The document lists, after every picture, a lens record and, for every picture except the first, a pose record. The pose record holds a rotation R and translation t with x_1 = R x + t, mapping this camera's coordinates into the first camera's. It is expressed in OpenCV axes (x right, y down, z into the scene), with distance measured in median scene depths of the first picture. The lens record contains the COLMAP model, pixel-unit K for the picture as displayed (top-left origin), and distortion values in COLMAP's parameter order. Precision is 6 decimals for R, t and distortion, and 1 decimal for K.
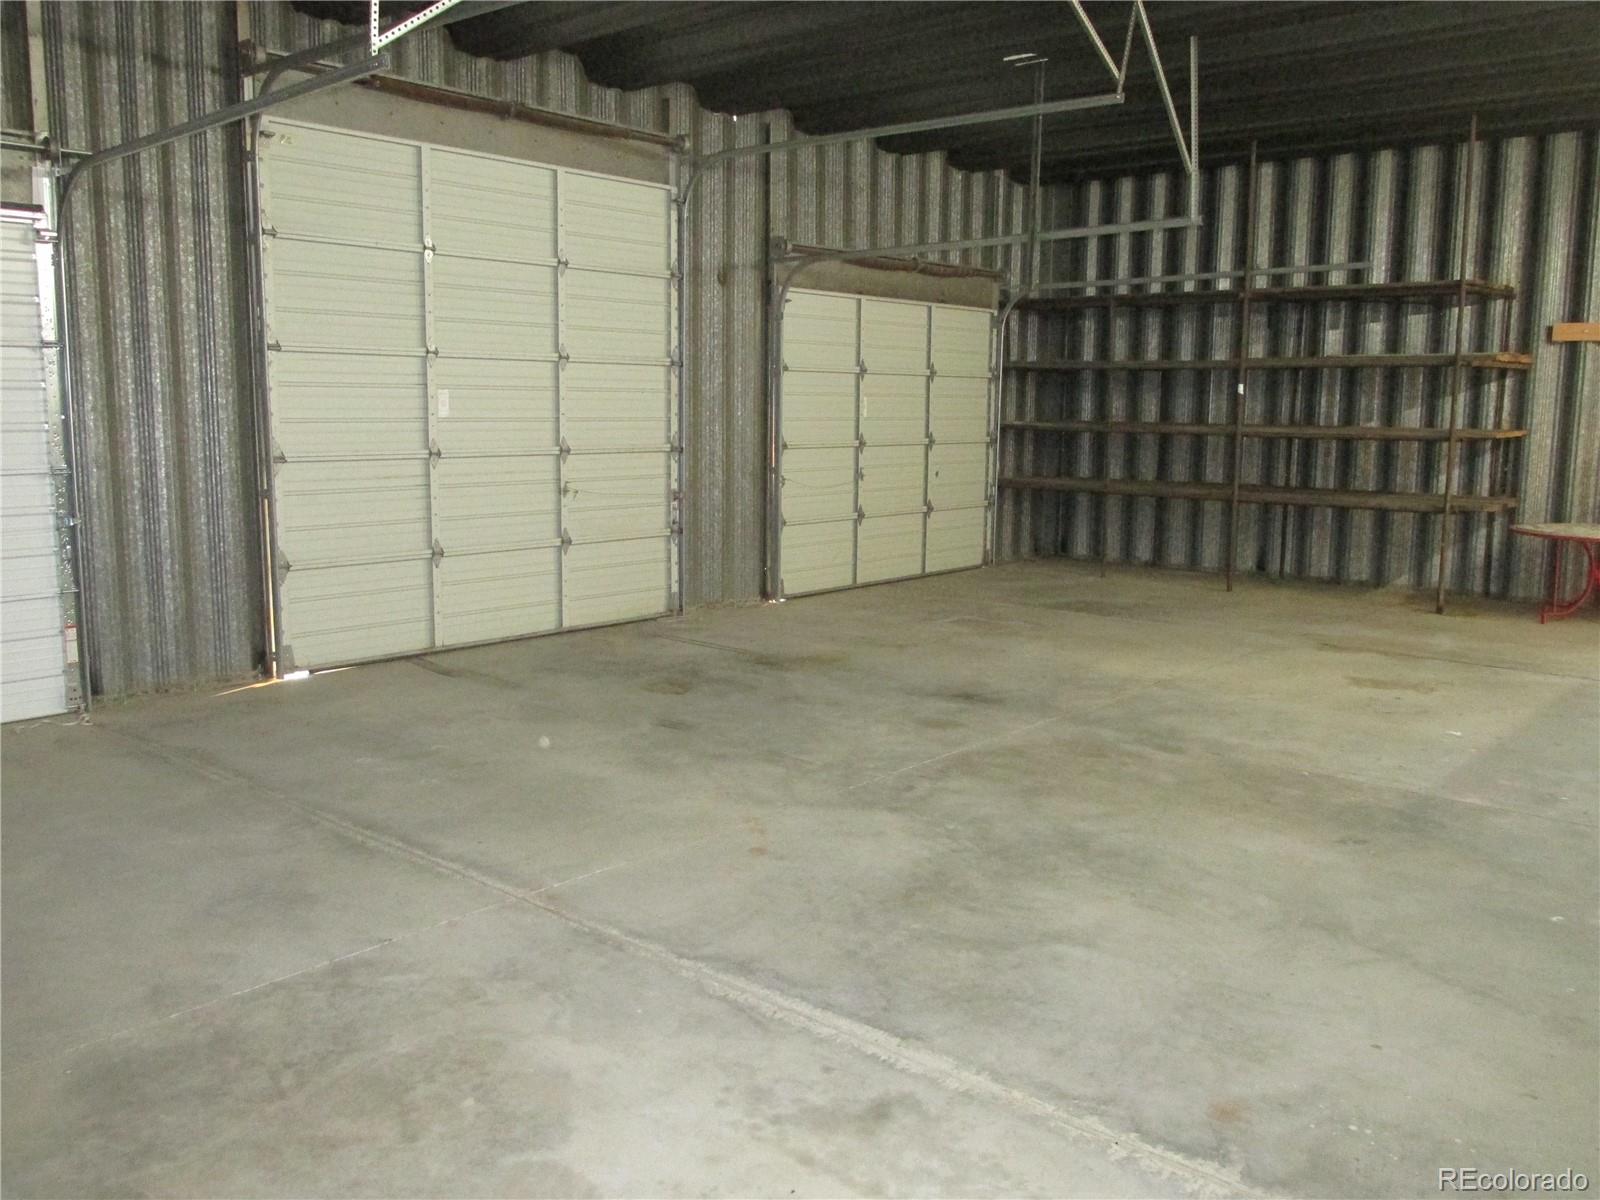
lens RADIAL K [[1336.6, 0, 805.6], [0, 1336.6, 598.4], [0, 0, 1]] dist [-0.027531, 0.011918]
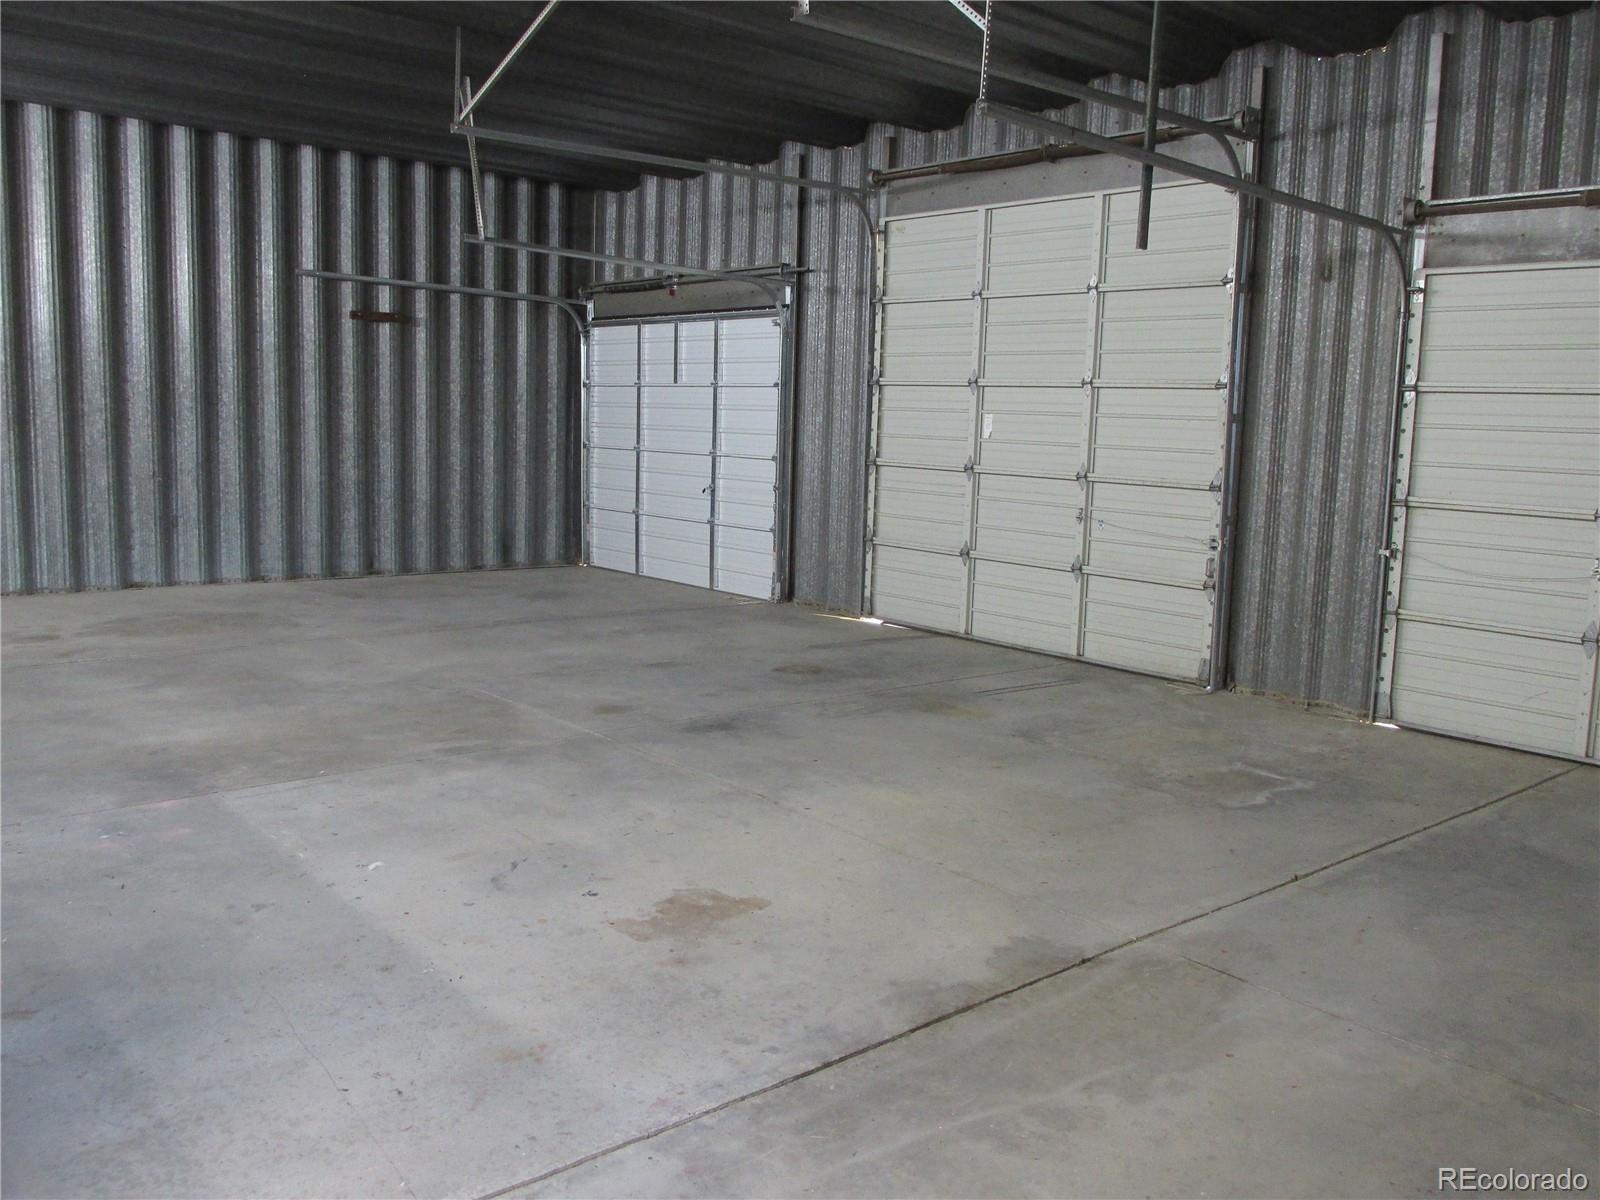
lens RADIAL K [[1336.6, 0, 806.4], [0, 1336.6, 596.3], [0, 0, 1]] dist [-0.027531, 0.011918]
pose [[-0.160843, 0.121509, -0.979472, 0.964601], [-0.173109, 0.973536, 0.149200, -0.158711], [0.971680, 0.193553, -0.135553, 1.102900]]
